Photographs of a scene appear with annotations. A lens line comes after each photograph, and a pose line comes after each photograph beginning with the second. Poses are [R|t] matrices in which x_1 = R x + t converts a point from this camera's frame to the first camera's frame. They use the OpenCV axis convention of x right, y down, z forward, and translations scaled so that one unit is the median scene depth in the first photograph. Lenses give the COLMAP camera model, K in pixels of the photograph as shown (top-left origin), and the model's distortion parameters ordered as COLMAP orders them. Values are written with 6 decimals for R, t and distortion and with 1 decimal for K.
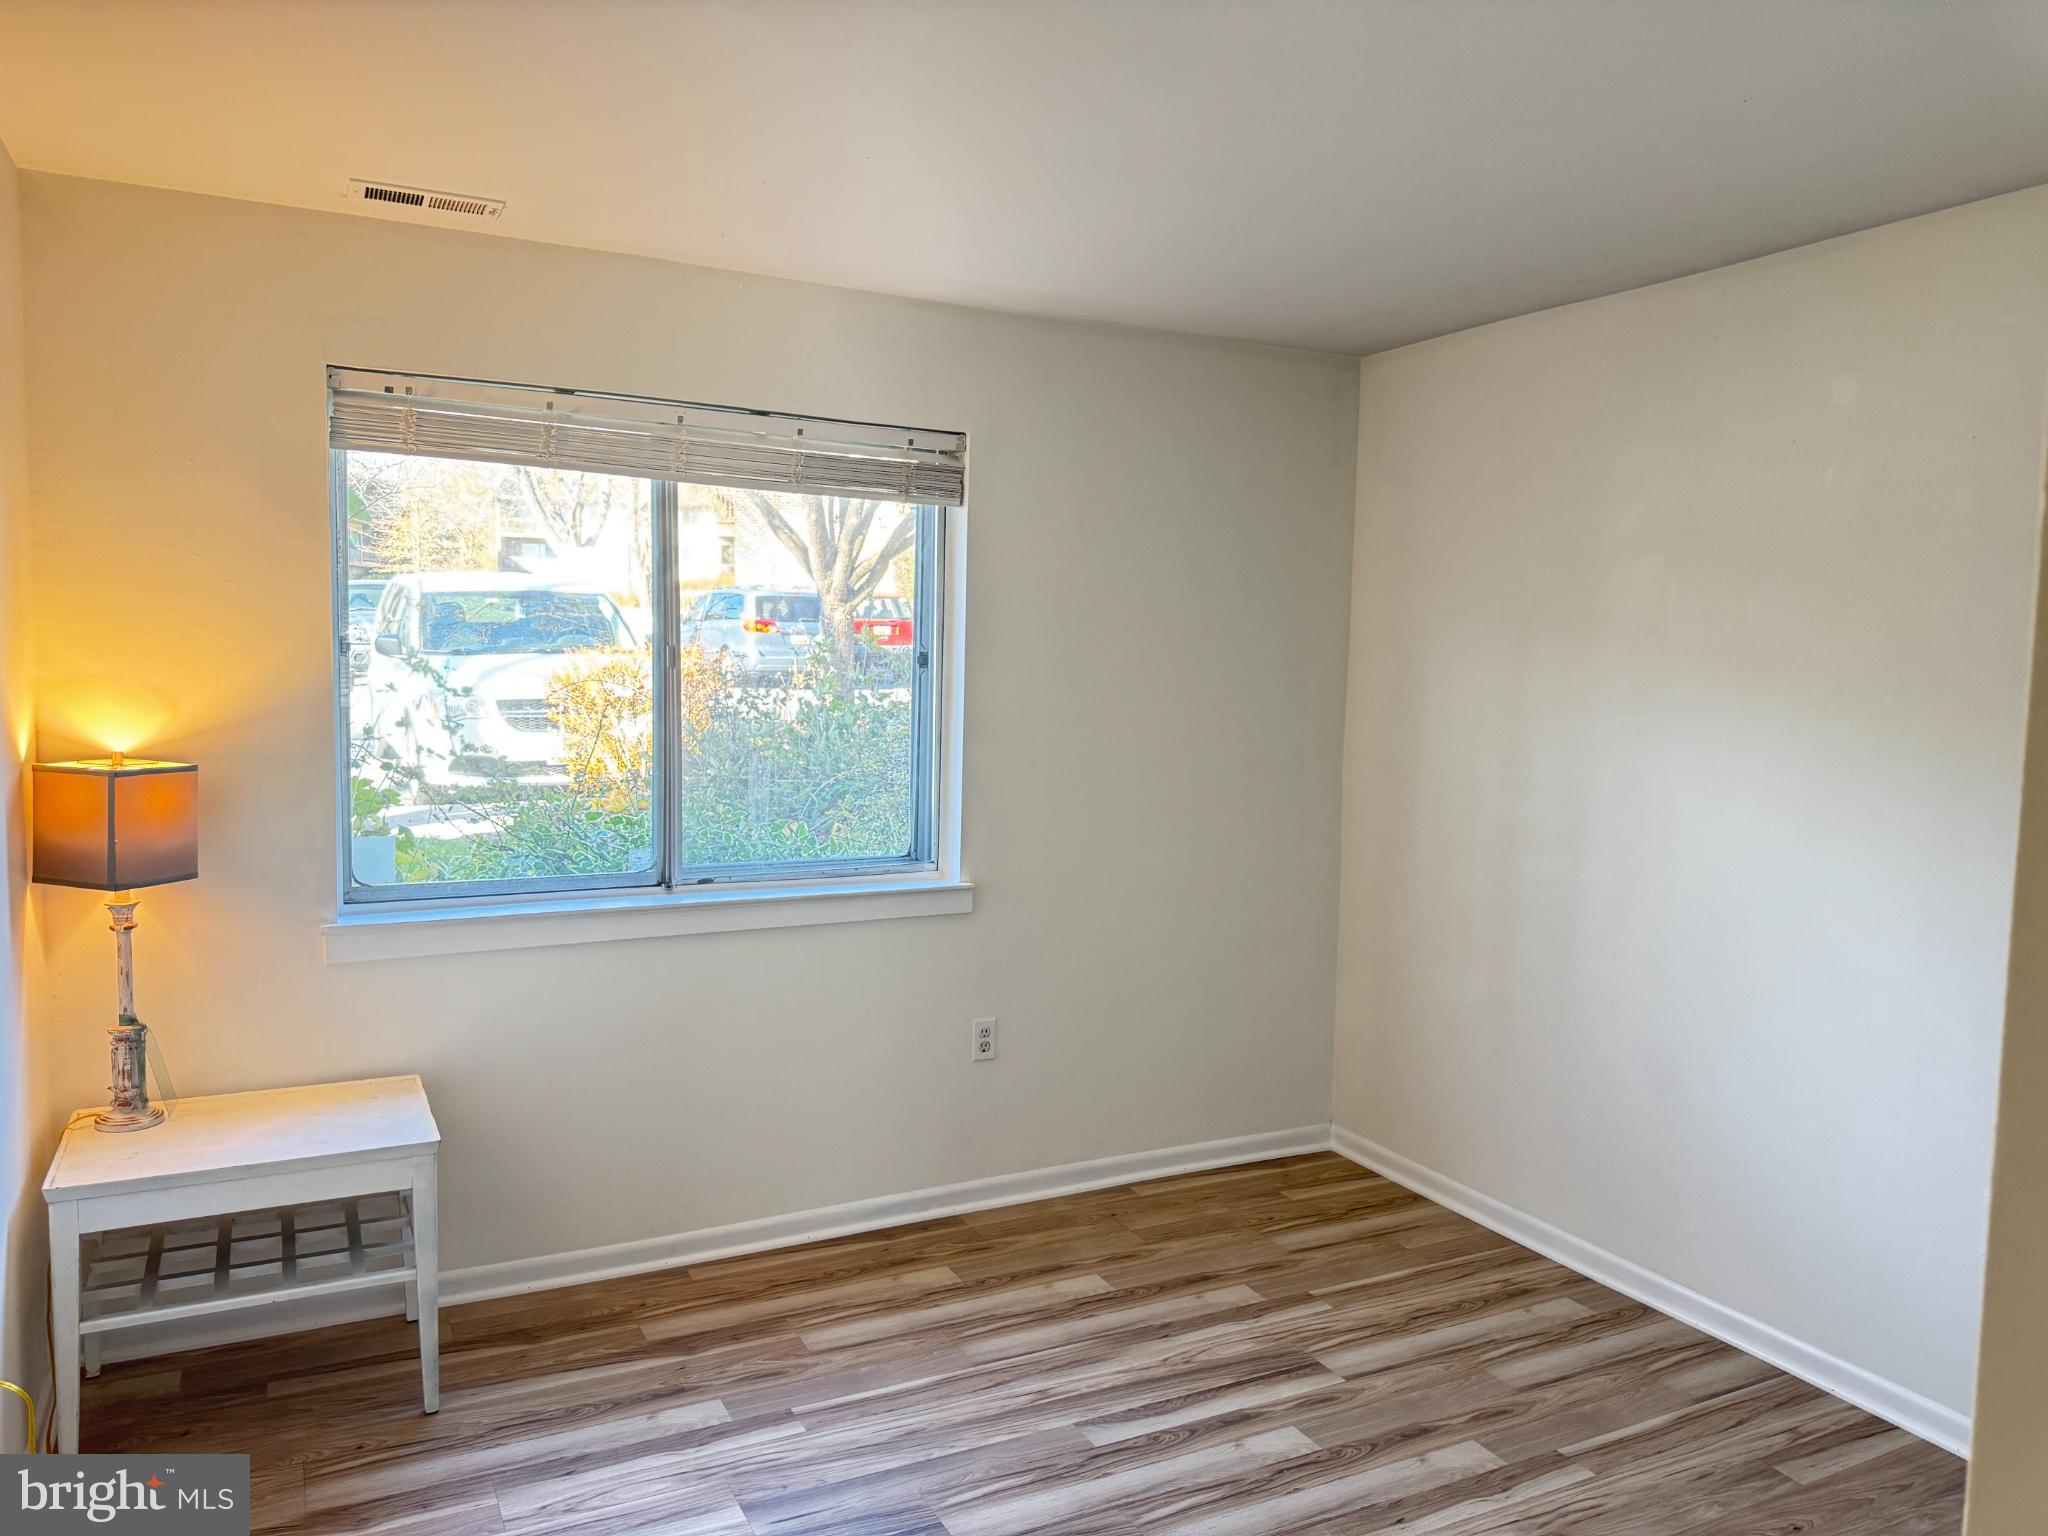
lens RADIAL K [[1444.3, 0, 1030.3], [0, 1444.3, 763.1], [0, 0, 1]] dist [0.040570, -0.052140]
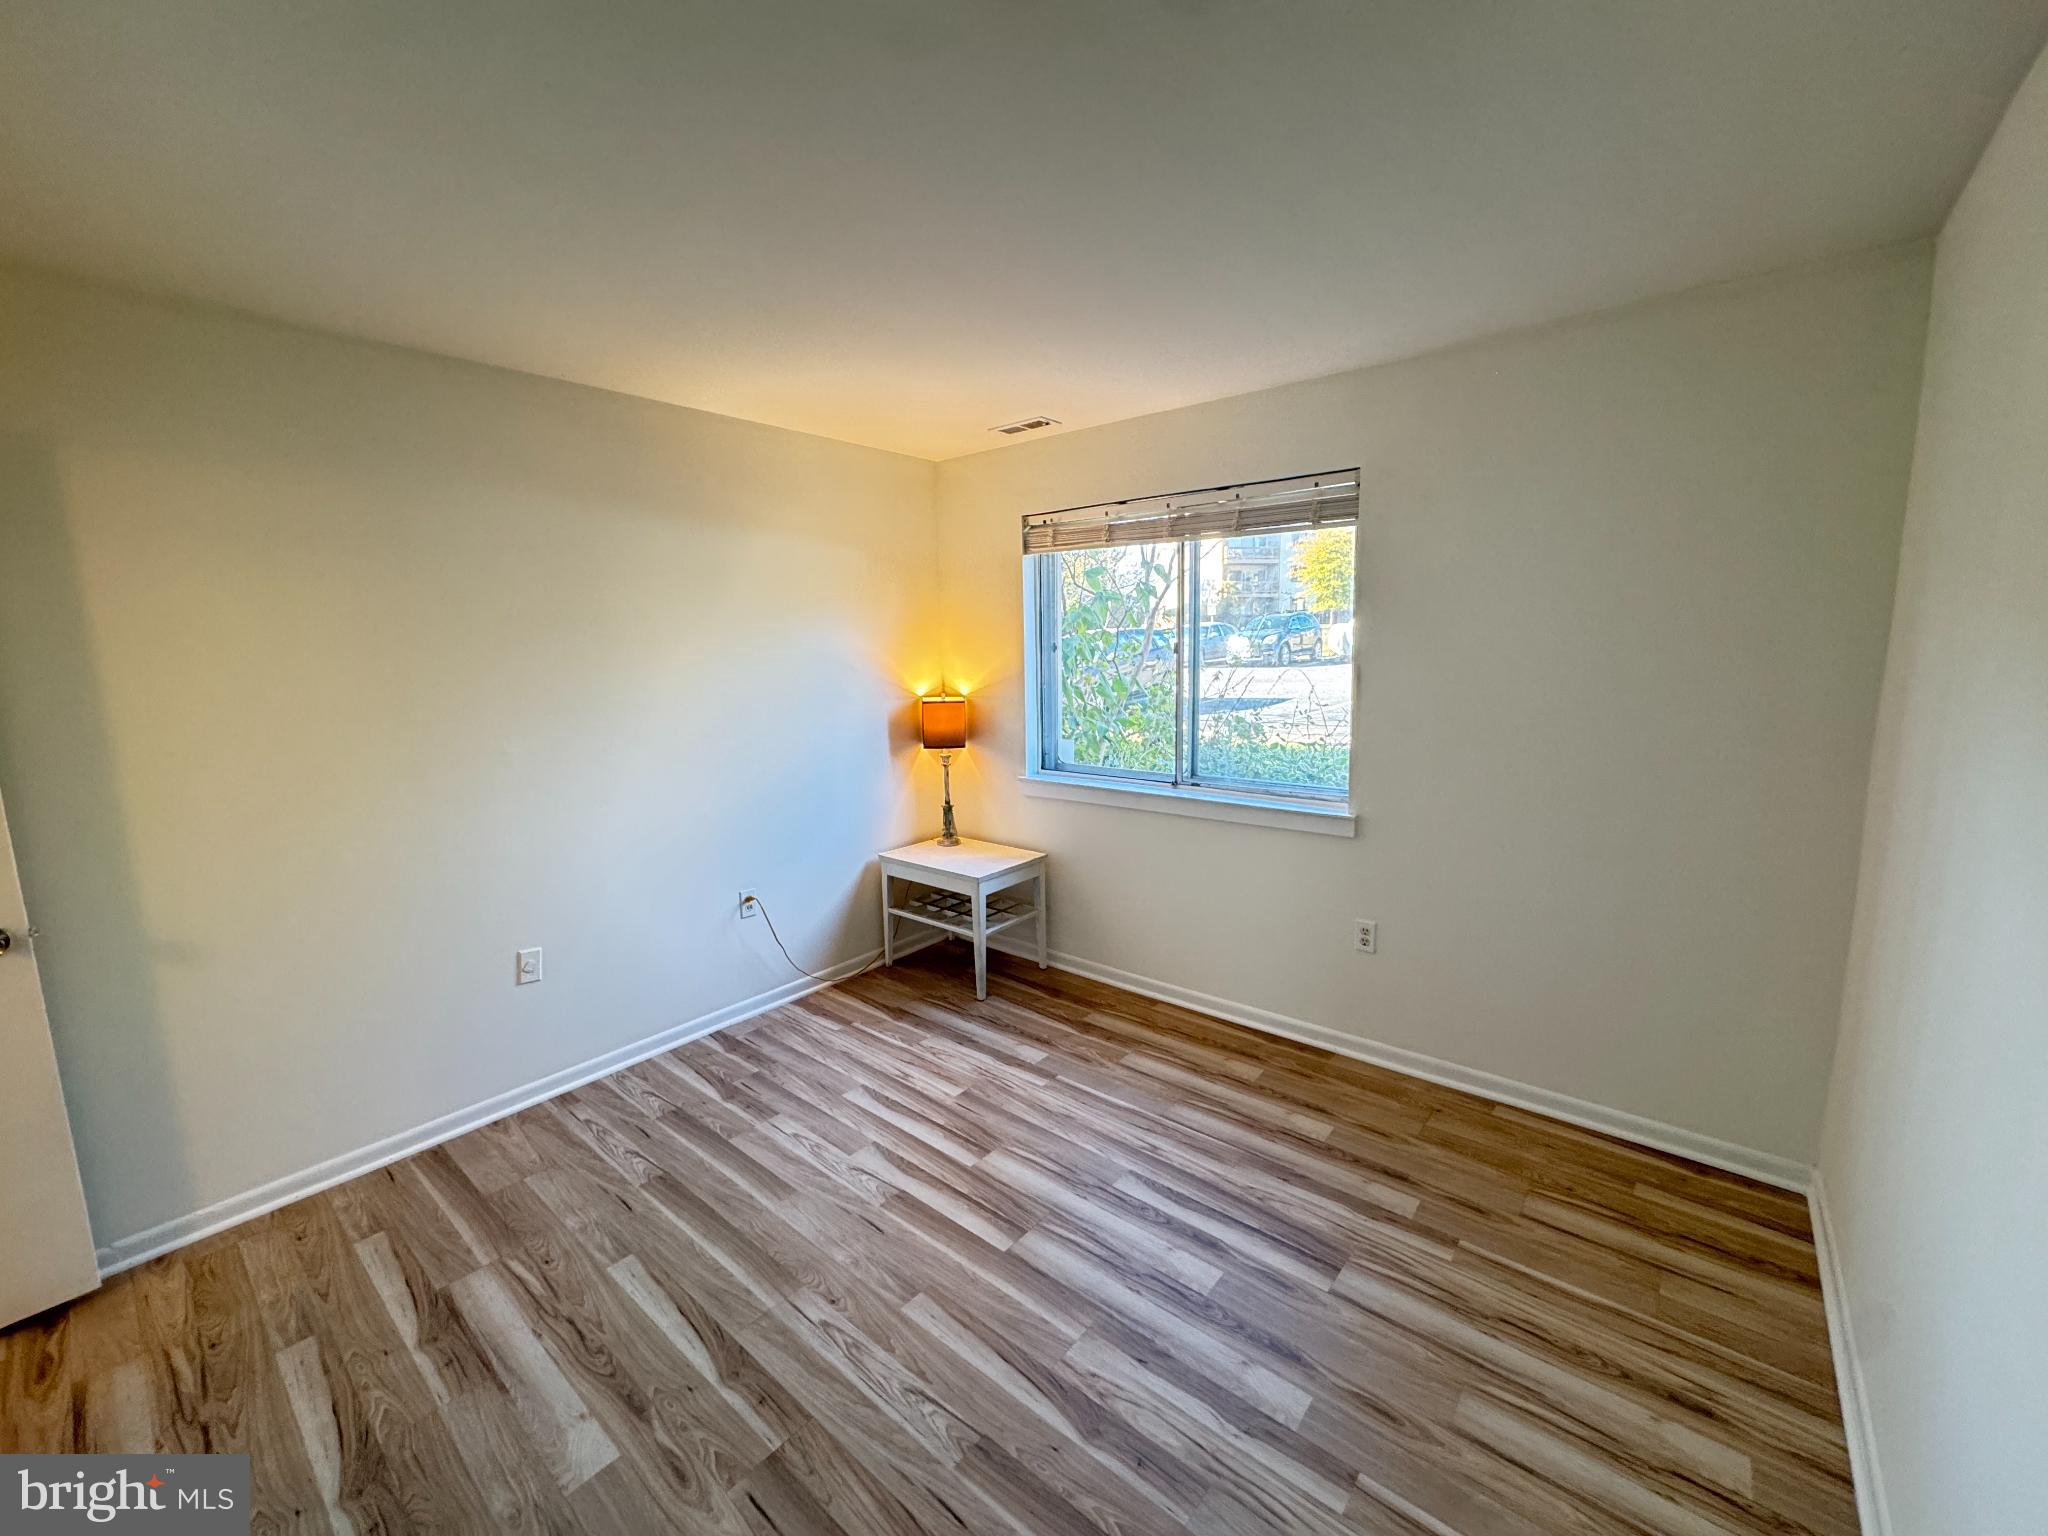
lens RADIAL K [[818.6, 0, 1021.4], [0, 818.6, 761.2], [0, 0, 1]] dist [-0.003649, 0.000460]
pose [[0.384837, 0.103209, -0.917196, 0.646149], [-0.046942, 0.994631, 0.092226, -0.025732], [0.921790, 0.007563, 0.387616, 0.527632]]
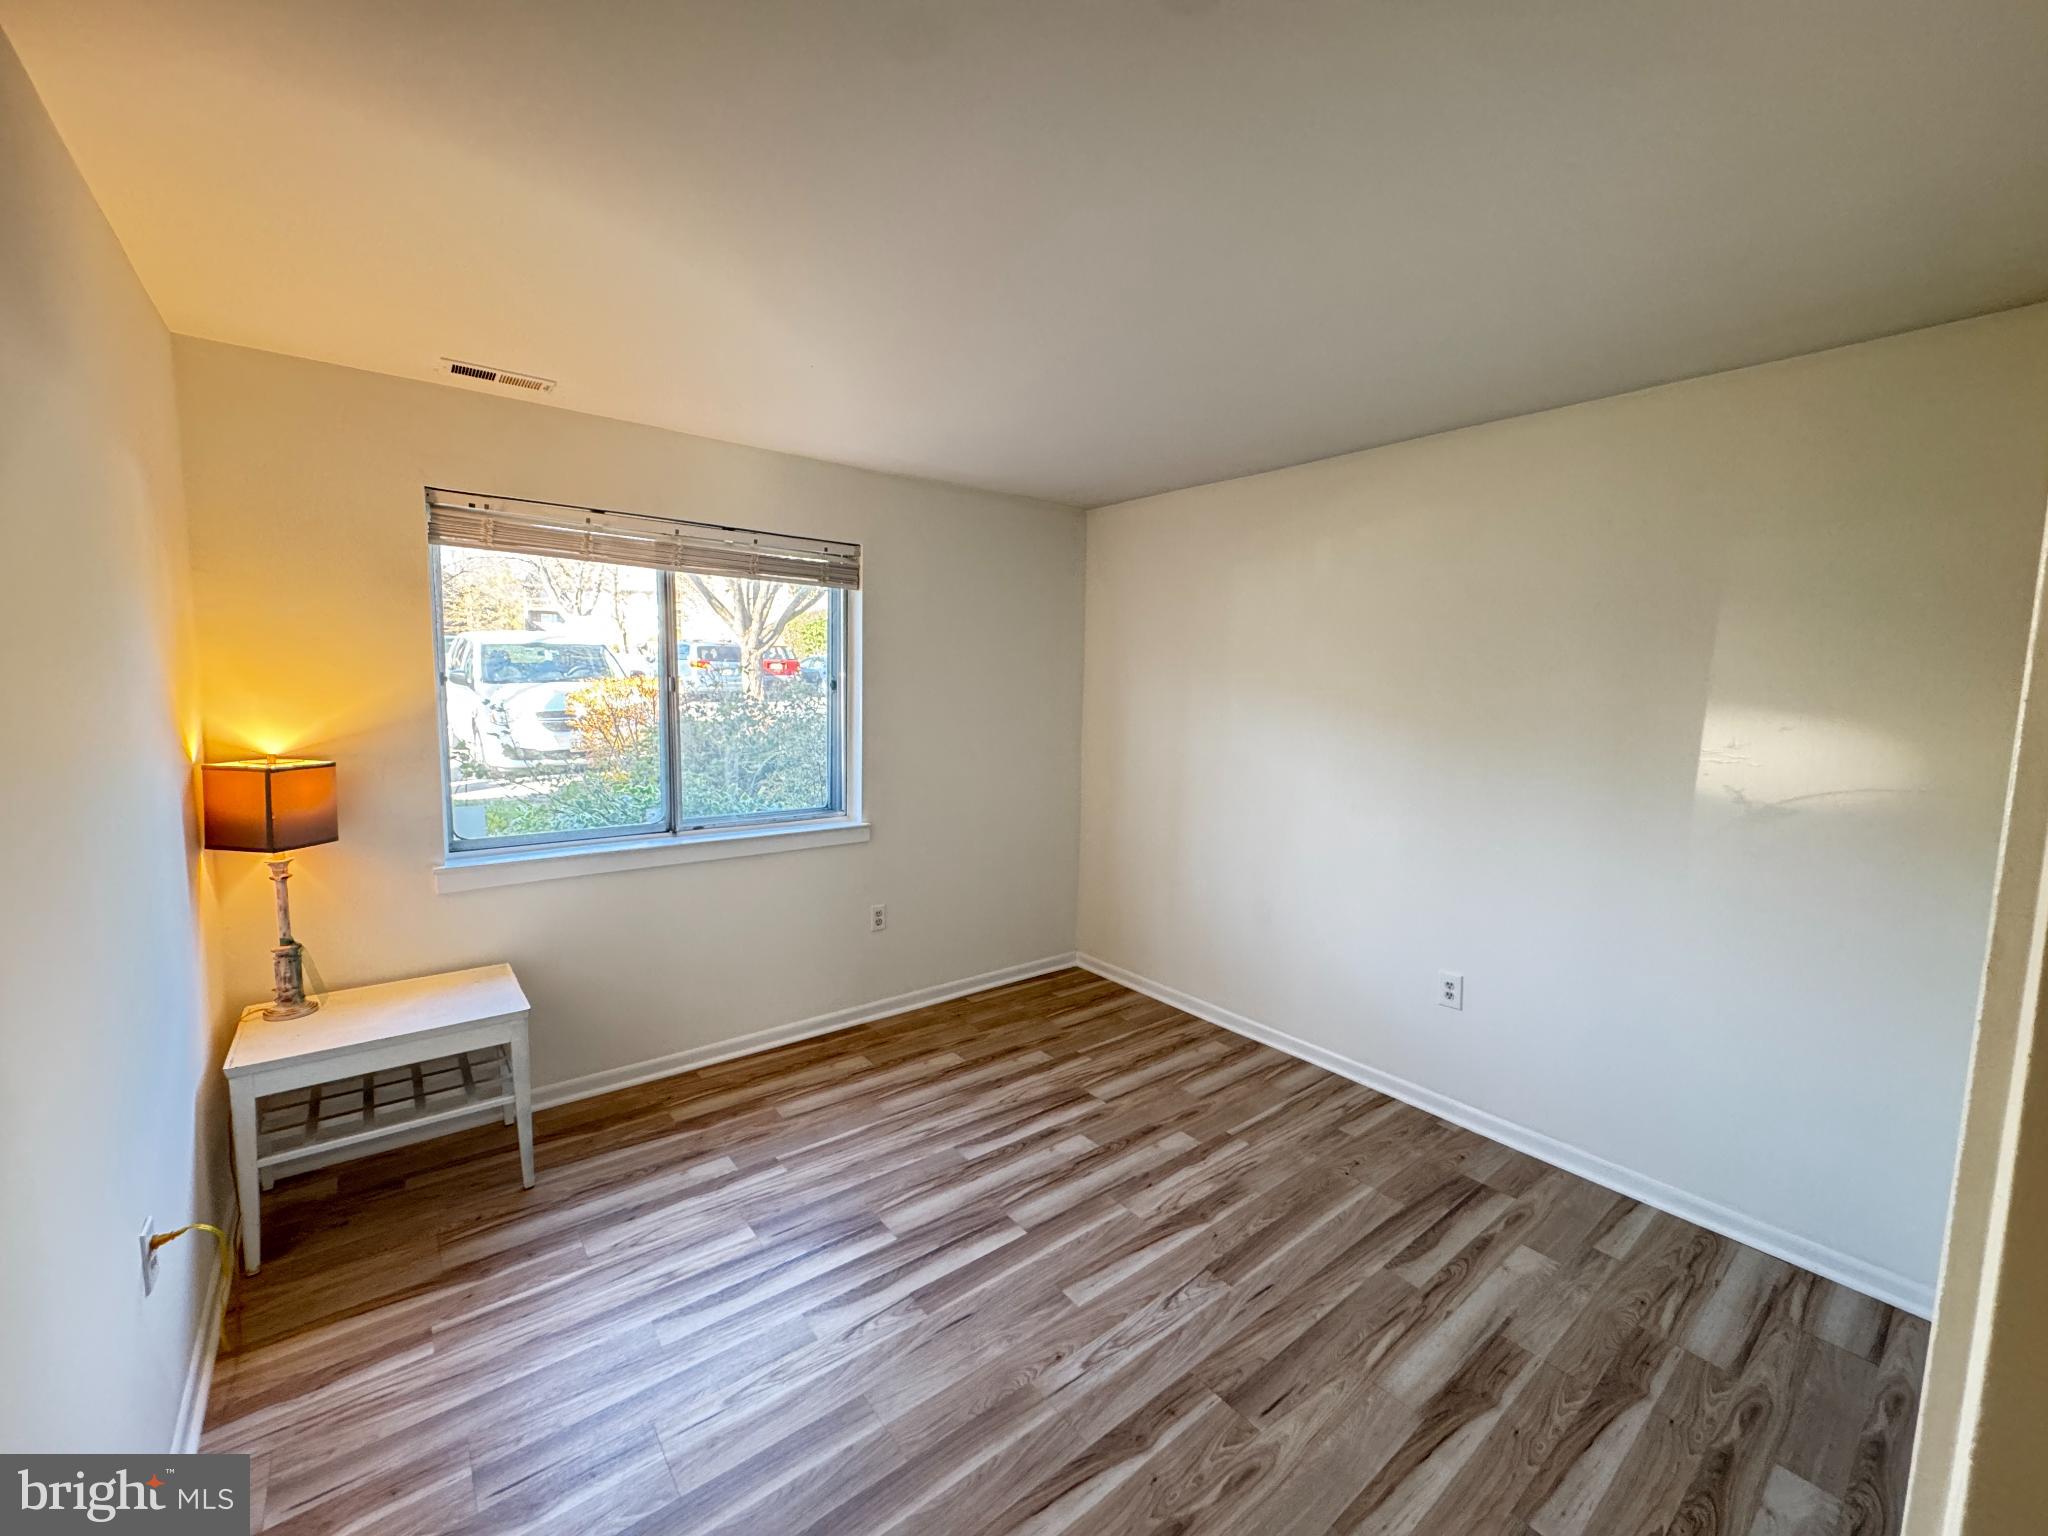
lens RADIAL K [[818.6, 0, 1023.8], [0, 818.6, 761.2], [0, 0, 1]] dist [-0.003649, 0.000460]
pose [[0.981011, -0.021840, 0.192717, -0.056297], [0.017399, 0.999543, 0.024709, -0.007421], [-0.193169, -0.020886, 0.980943, 0.071301]]
